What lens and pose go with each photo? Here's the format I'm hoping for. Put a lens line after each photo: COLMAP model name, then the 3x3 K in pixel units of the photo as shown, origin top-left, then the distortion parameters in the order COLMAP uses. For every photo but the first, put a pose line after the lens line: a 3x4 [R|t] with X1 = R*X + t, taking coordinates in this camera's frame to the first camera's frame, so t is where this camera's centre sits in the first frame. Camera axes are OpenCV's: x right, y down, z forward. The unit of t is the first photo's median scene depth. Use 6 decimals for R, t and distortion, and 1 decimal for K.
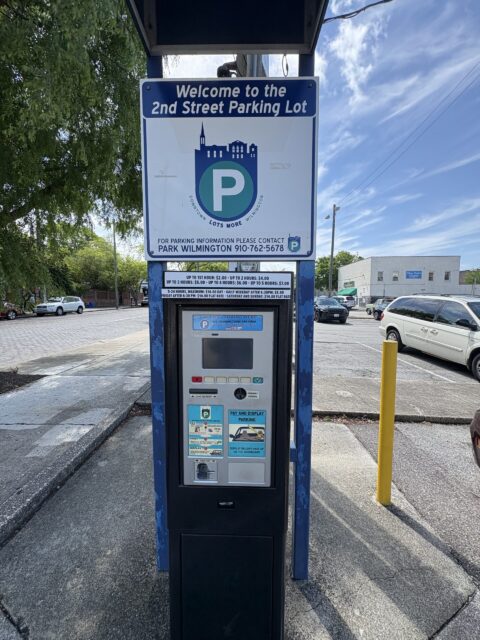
lens RADIAL K [[256.3, 0, 242.1], [0, 256.3, 317.7], [0, 0, 1]] dist [-0.011939, -0.001758]
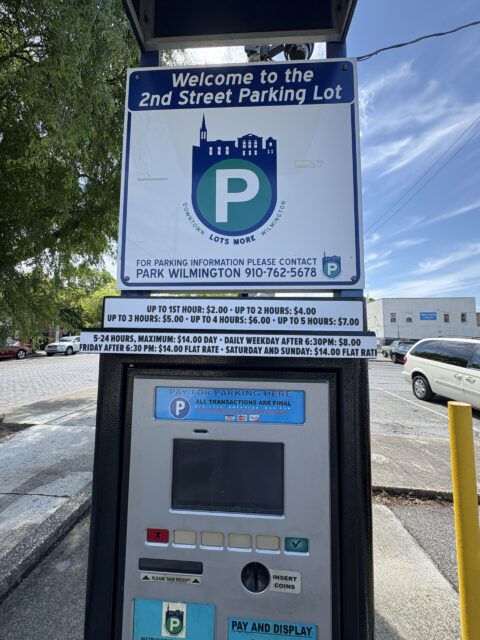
lens RADIAL K [[256.3, 0, 242.0], [0, 256.3, 315.1], [0, 0, 1]] dist [-0.011939, -0.001758]
pose [[0.999257, 0.002750, -0.038431, -0.005553], [-0.009175, 0.985742, -0.168016, -0.023770], [0.037421, 0.168244, 0.985035, 0.191858]]
